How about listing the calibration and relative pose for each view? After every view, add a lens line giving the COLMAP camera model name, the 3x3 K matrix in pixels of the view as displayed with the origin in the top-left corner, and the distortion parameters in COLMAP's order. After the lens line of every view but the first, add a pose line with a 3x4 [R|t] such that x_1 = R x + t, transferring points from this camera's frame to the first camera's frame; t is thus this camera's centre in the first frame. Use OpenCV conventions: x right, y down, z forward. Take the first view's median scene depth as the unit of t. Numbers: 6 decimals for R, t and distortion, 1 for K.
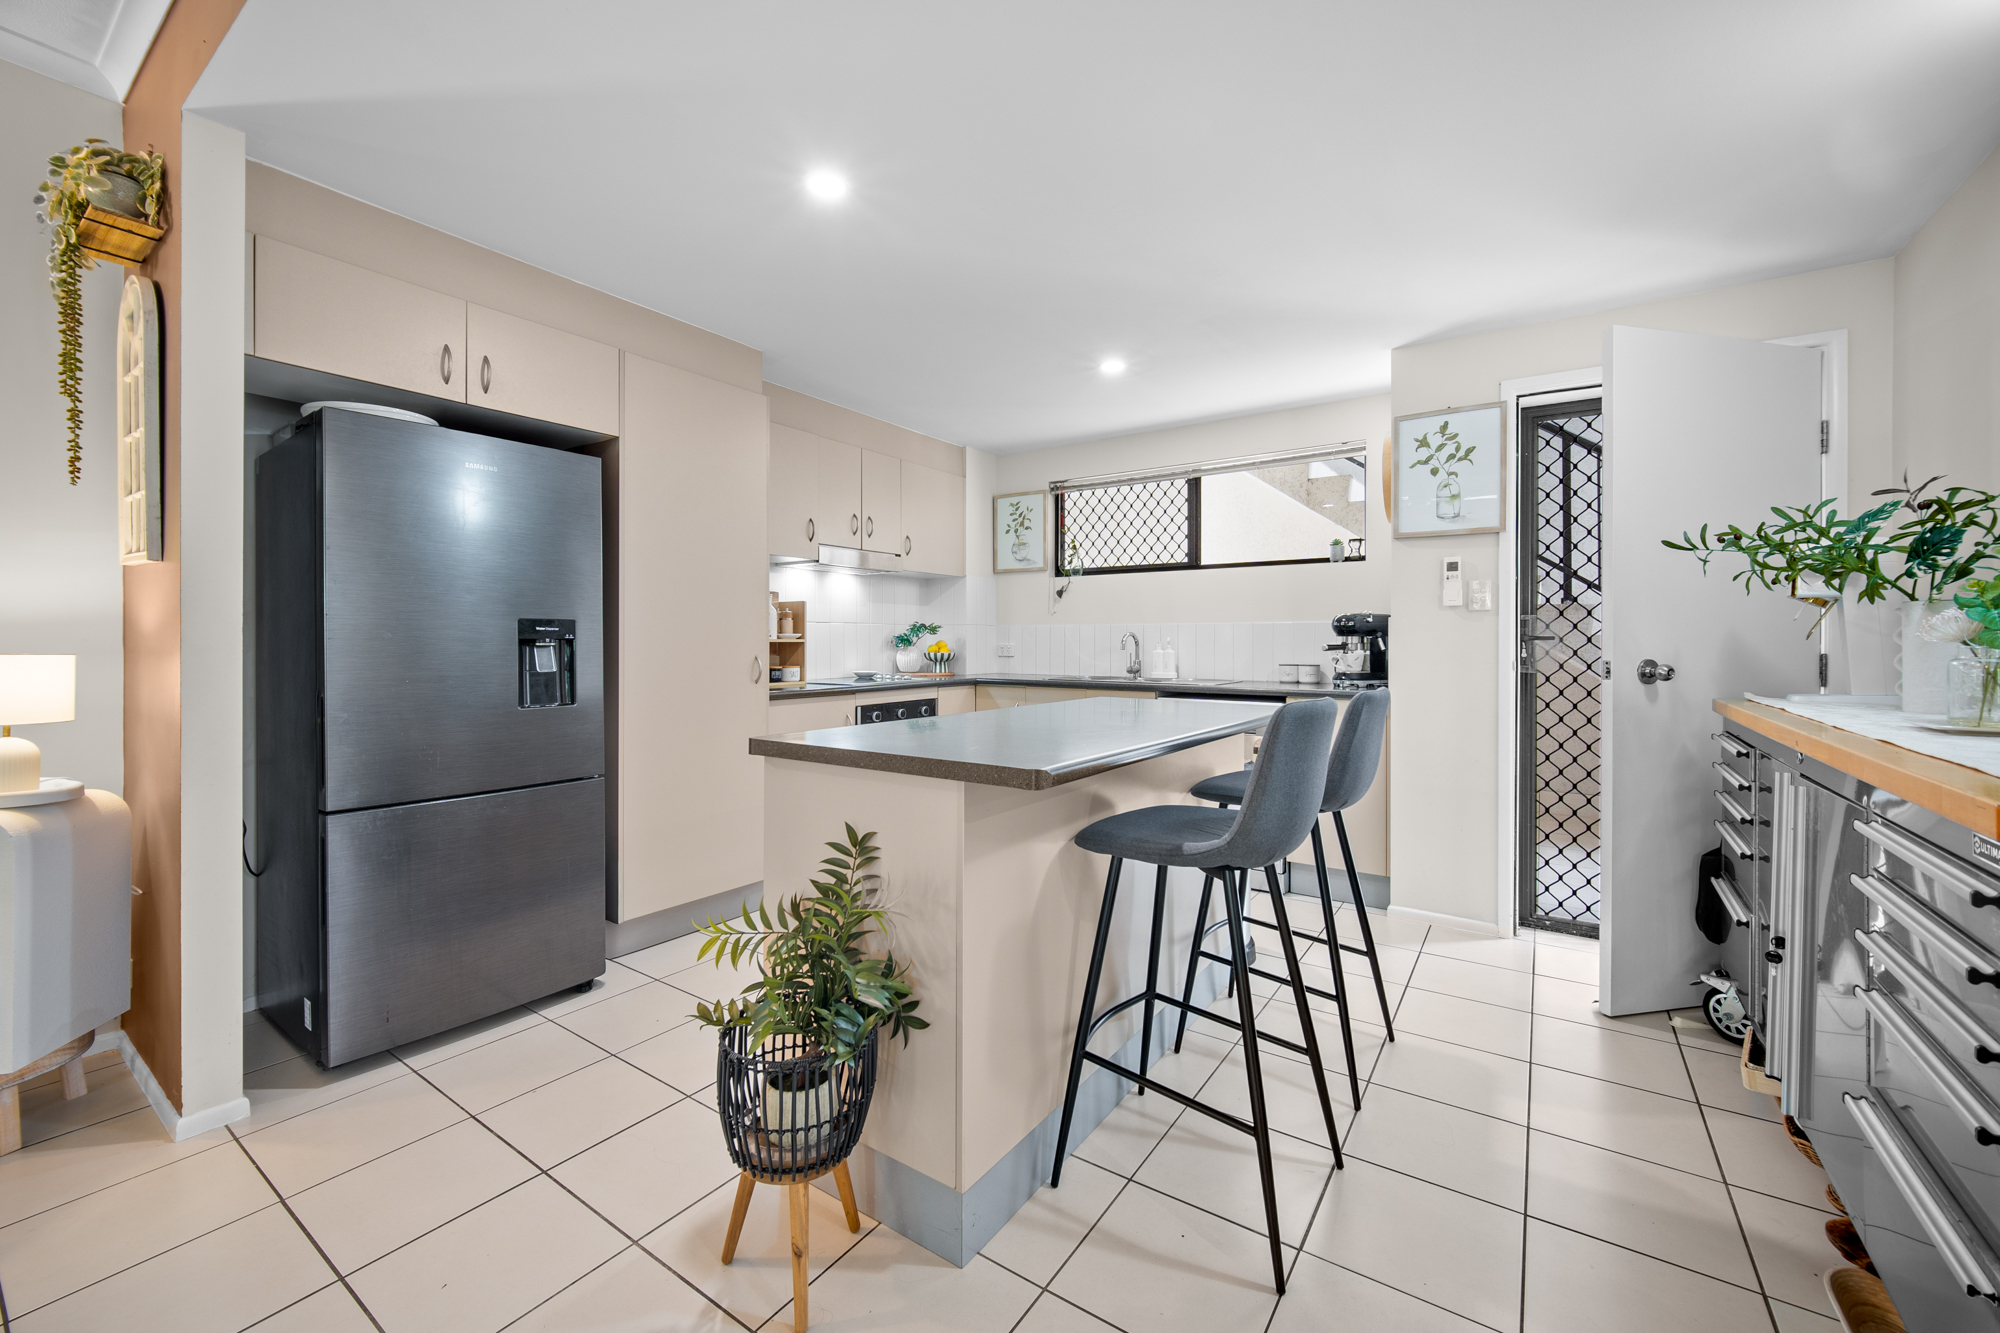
lens RADIAL K [[785.9, 0, 1005.8], [0, 785.9, 650.4], [0, 0, 1]] dist [-0.003655, -0.000123]
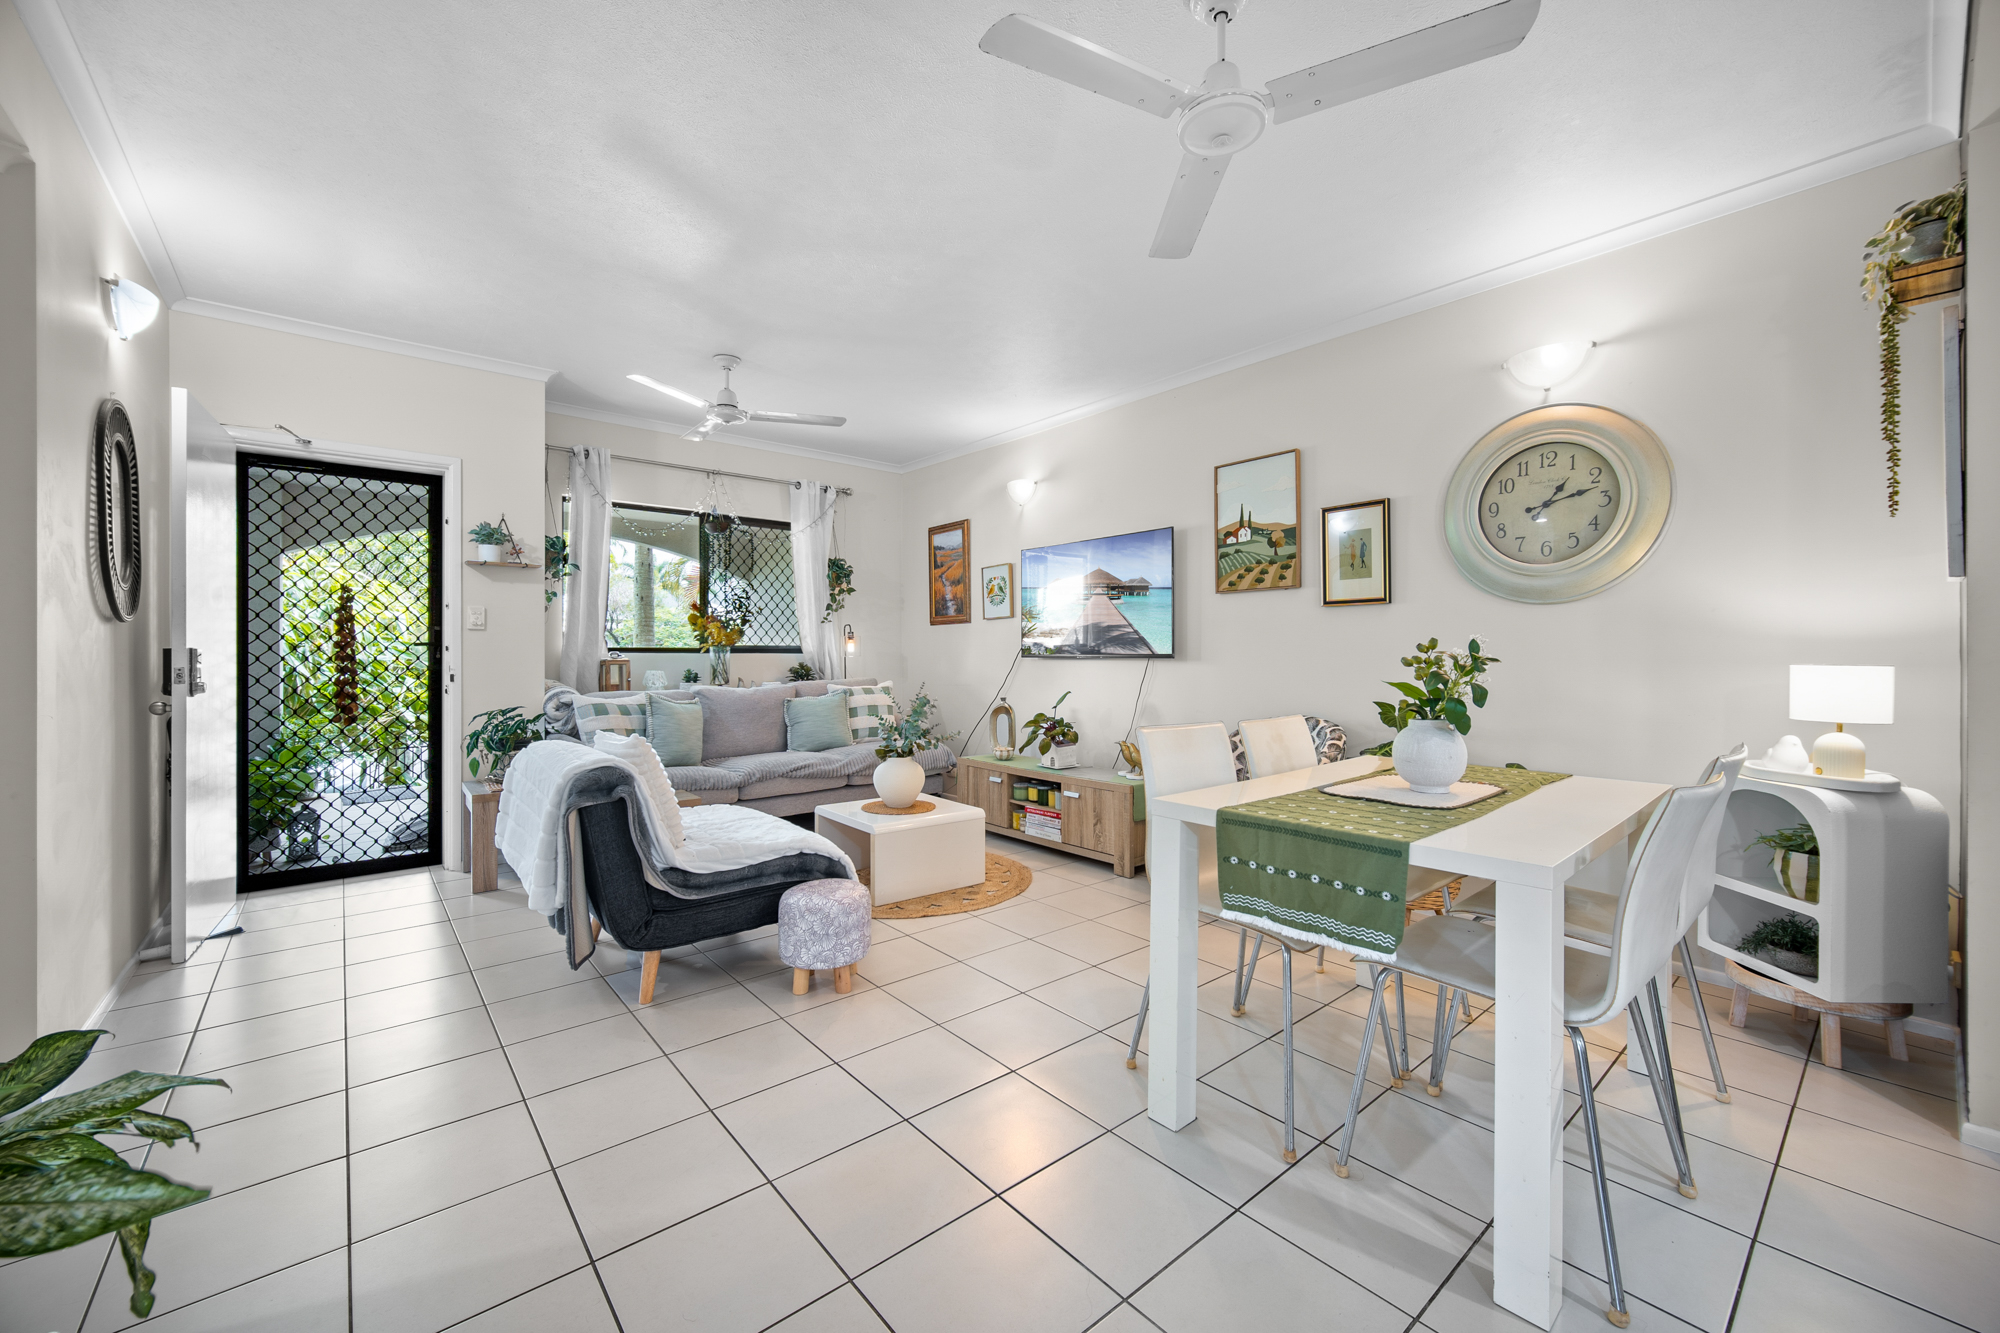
lens RADIAL K [[785.9, 0, 1002.9], [0, 785.9, 659.9], [0, 0, 1]] dist [-0.003655, -0.000123]
pose [[-0.263969, 0.000614, -0.964531, 0.247186], [-0.004095, 0.999990, 0.001758, 0.000106], [0.964522, 0.004414, -0.263964, 0.052215]]
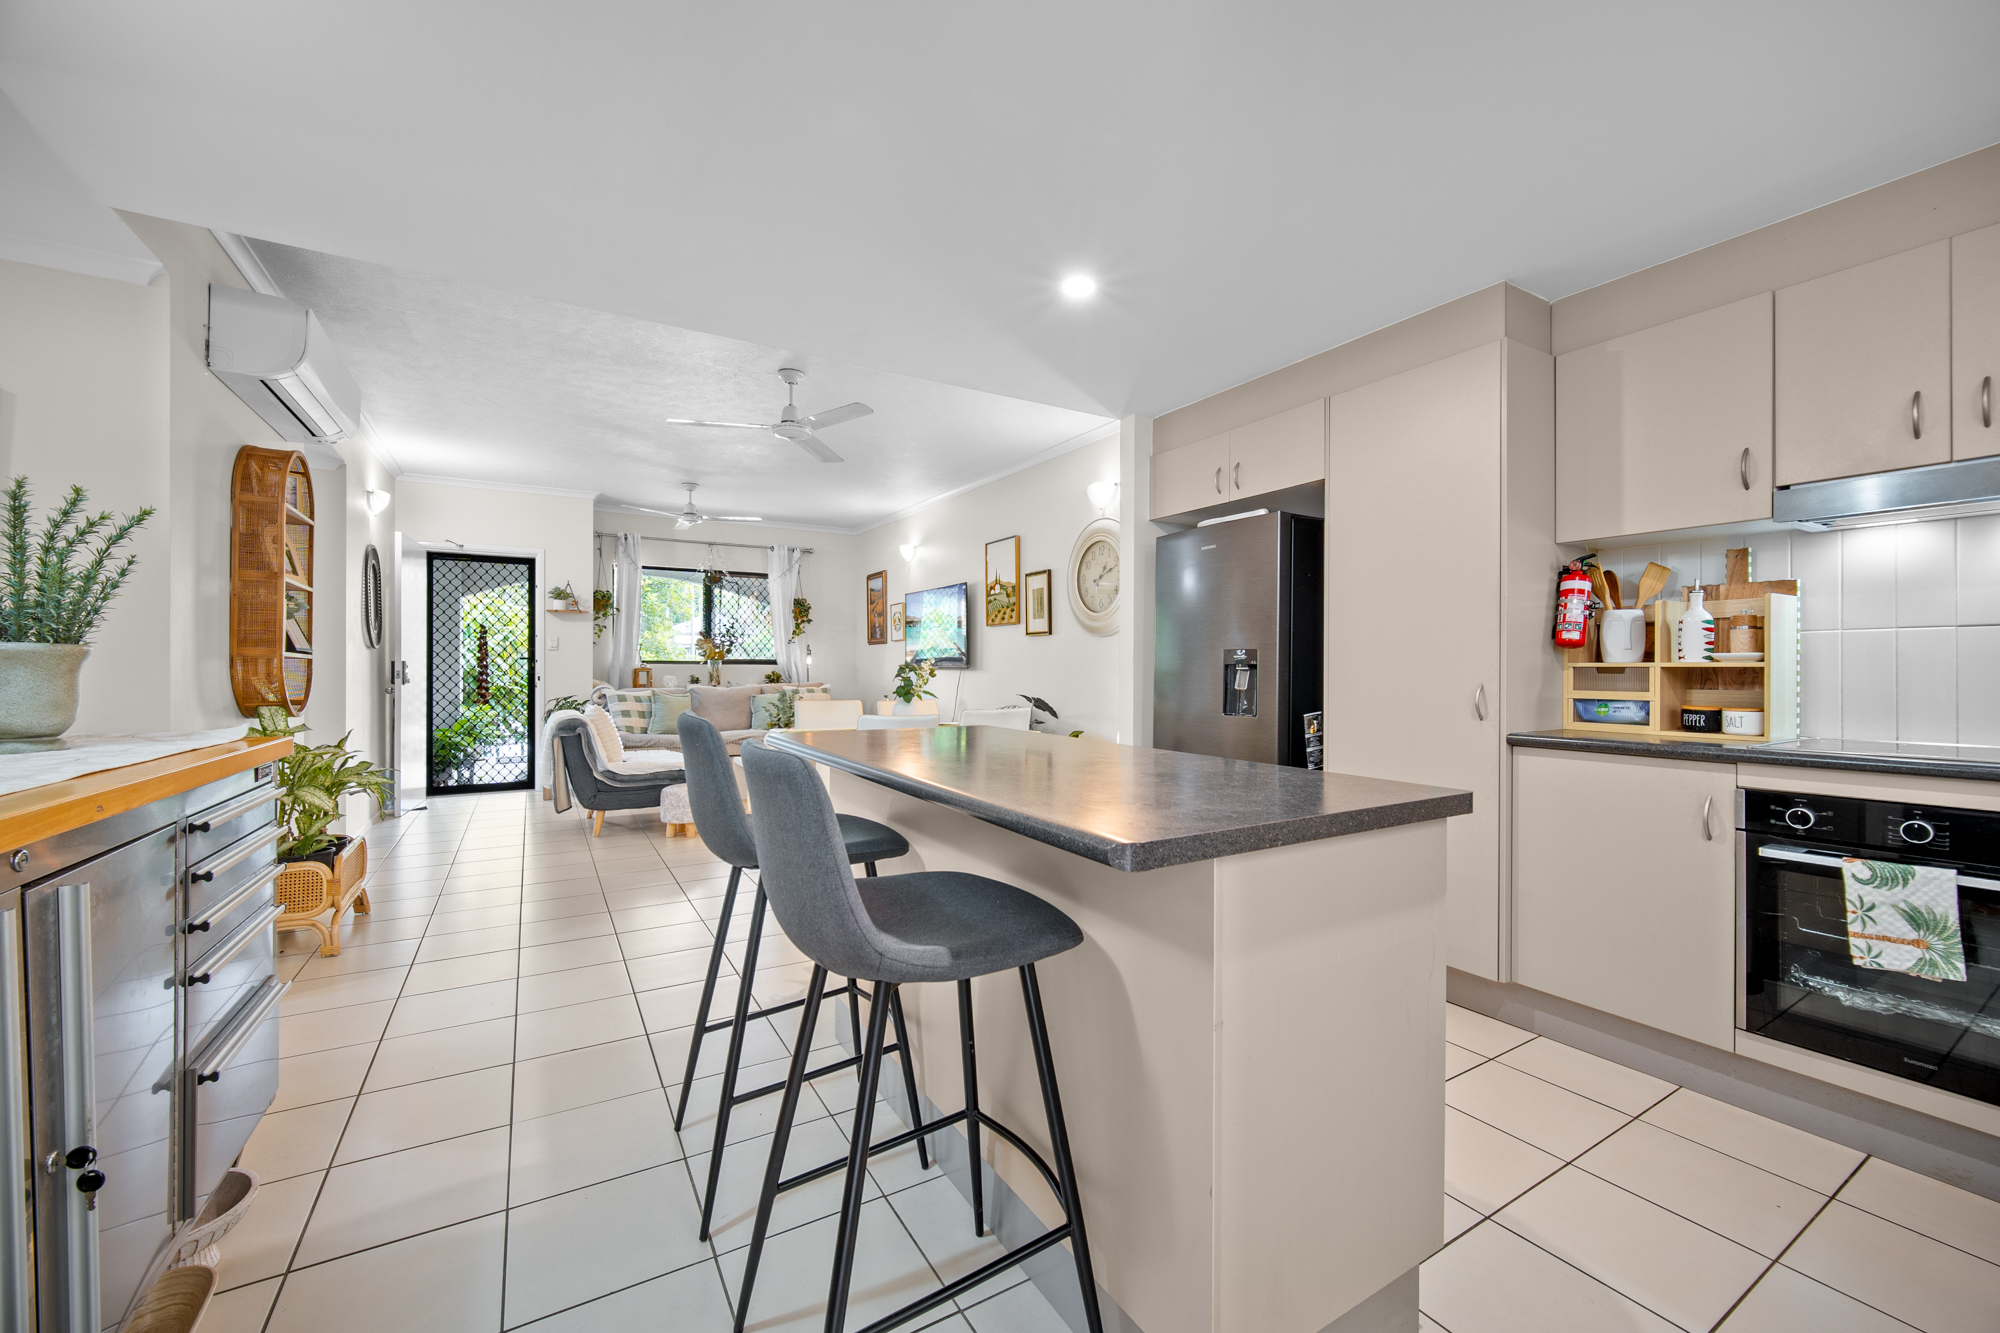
lens RADIAL K [[785.9, 0, 1003.1], [0, 785.9, 672.3], [0, 0, 1]] dist [-0.003655, -0.000123]
pose [[-0.416507, -0.000708, -0.909132, 0.916266], [-0.009076, 0.999953, 0.003379, -0.000067], [0.909087, 0.009659, -0.416494, 1.360611]]
